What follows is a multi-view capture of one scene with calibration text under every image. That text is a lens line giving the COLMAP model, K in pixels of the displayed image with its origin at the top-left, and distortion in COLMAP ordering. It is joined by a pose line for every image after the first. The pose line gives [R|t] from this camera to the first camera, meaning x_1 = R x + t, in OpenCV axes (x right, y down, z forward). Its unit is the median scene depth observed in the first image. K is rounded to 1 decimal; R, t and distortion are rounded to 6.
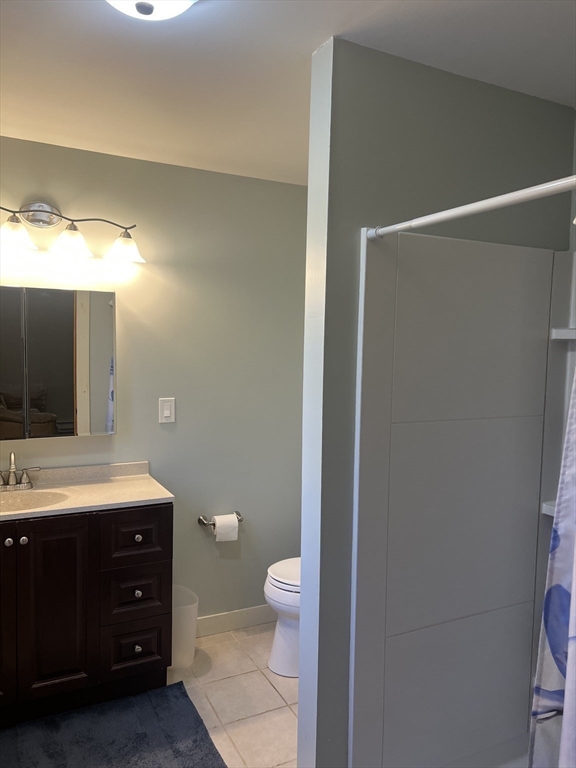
lens RADIAL K [[577.9, 0, 288.0], [0, 577.9, 384.0], [0, 0, 1]] dist [0.049157, -0.049893]
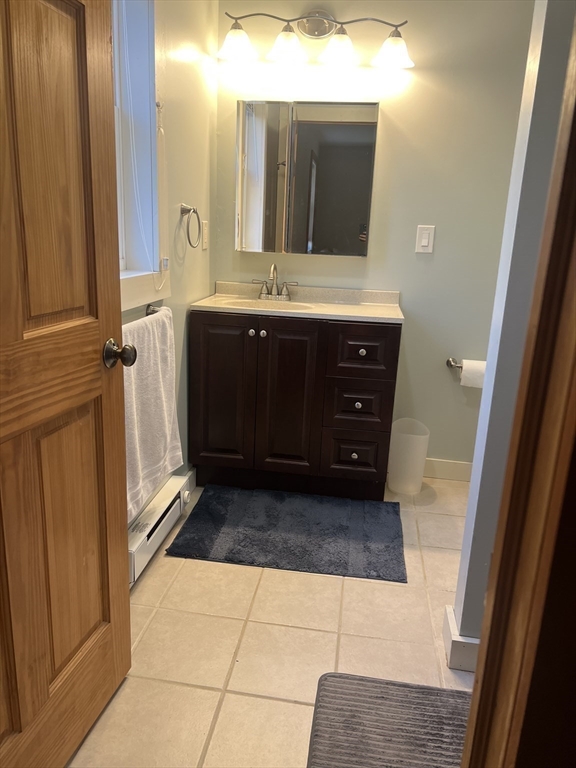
lens RADIAL K [[577.9, 0, 288.0], [0, 577.9, 384.0], [0, 0, 1]] dist [0.049157, -0.049893]
pose [[0.825878, 0.163757, -0.539546, 0.184074], [-0.065717, 0.978331, 0.196339, 0.124606], [0.560006, -0.126694, 0.818744, 0.086242]]
